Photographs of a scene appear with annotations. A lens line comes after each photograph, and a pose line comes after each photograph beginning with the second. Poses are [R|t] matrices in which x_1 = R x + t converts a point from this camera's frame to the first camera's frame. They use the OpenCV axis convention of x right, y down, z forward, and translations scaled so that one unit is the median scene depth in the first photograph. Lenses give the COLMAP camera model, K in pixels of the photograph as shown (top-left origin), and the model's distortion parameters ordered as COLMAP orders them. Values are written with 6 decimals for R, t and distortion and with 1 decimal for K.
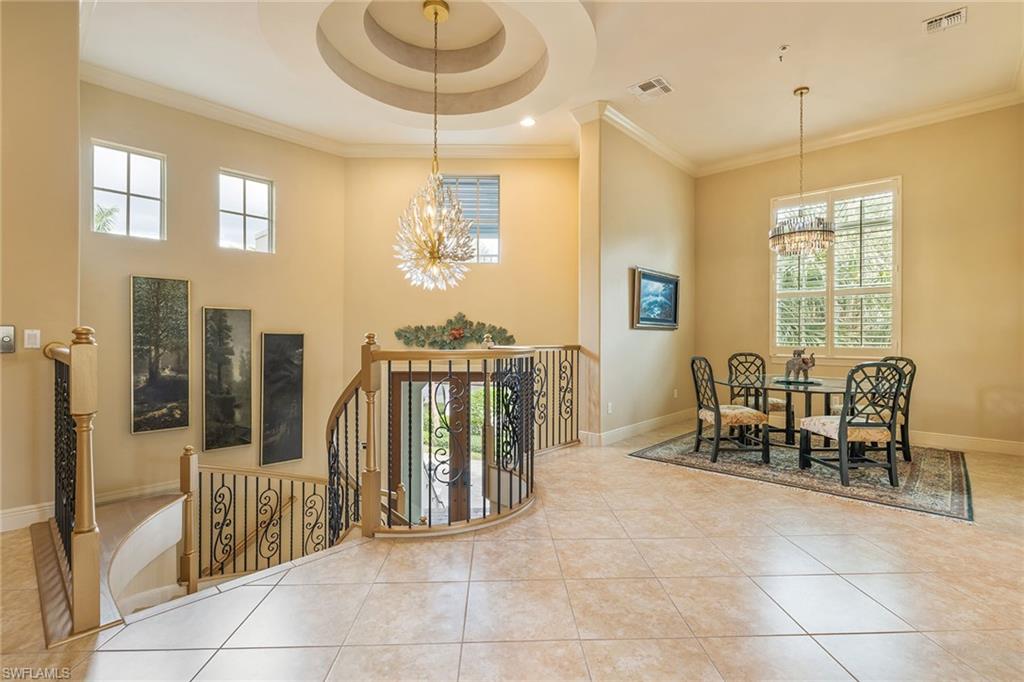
lens RADIAL K [[473.0, 0, 516.0], [0, 473.0, 338.4], [0, 0, 1]] dist [-0.003700, -0.000183]
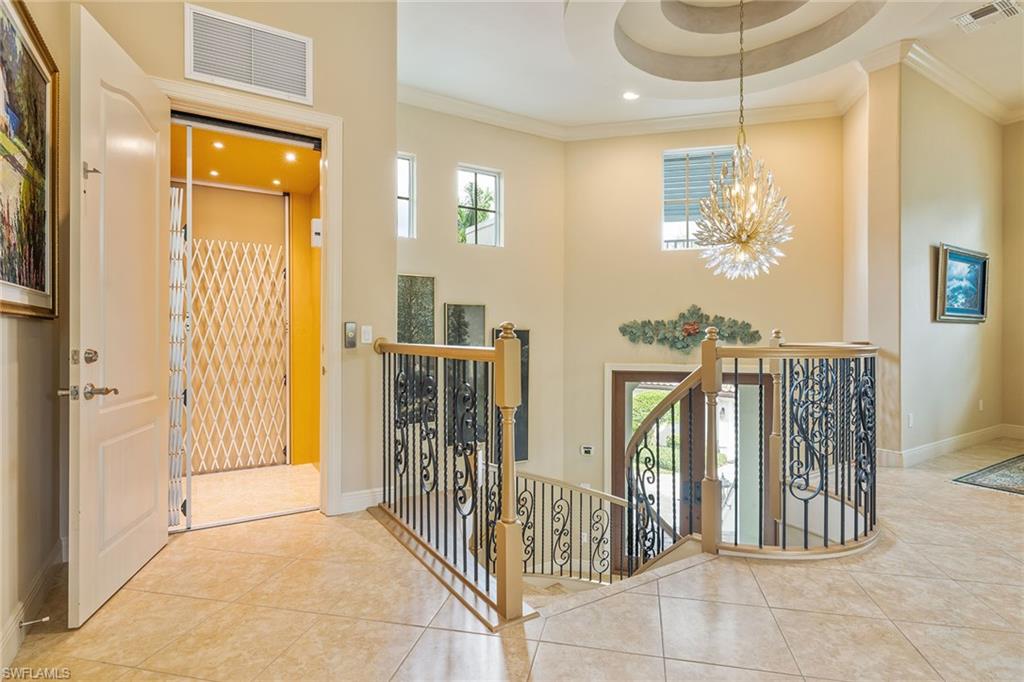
lens RADIAL K [[523.1, 0, 515.8], [0, 523.1, 335.9], [0, 0, 1]] dist [-0.003914, 0.000283]
pose [[0.966201, -0.000512, -0.257789, -0.225996], [0.000828, 0.999999, 0.001116, 0.001635], [0.257788, -0.001292, 0.966201, -0.033546]]
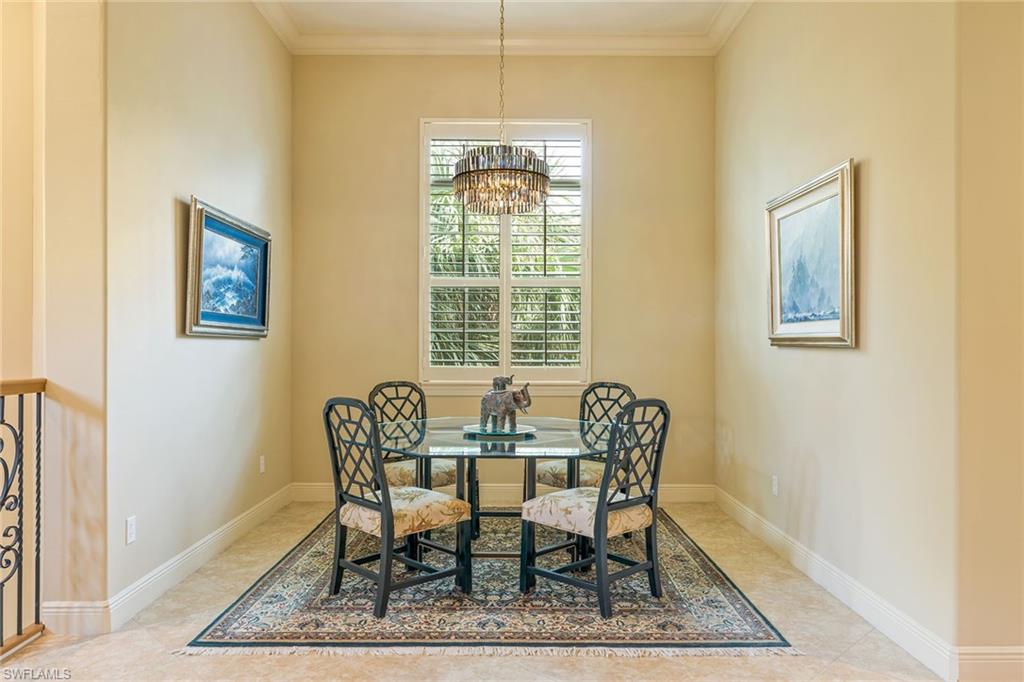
lens RADIAL K [[709.7, 0, 512.0], [0, 709.7, 341.0], [0, 0, 1]] dist [0.006285, 0.002280]
pose [[0.731890, 0.003176, 0.681415, 0.018404], [0.001263, 0.999981, -0.006017, -0.013018], [-0.681421, 0.005265, 0.731872, 0.323959]]
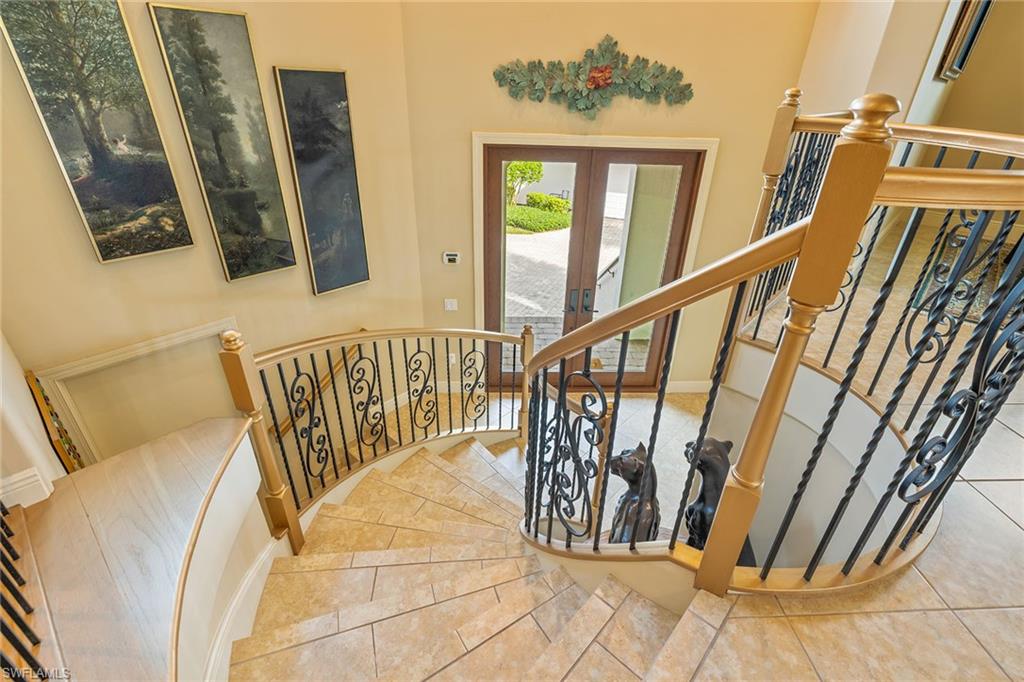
lens RADIAL K [[478.5, 0, 518.7], [0, 478.5, 343.2], [0, 0, 1]] dist [-0.003192, 0.001062]
pose [[0.999580, 0.016797, 0.023630, -0.280101], [-0.026137, 0.874752, 0.483866, -0.007899], [-0.012543, -0.484280, 0.874823, 0.385914]]
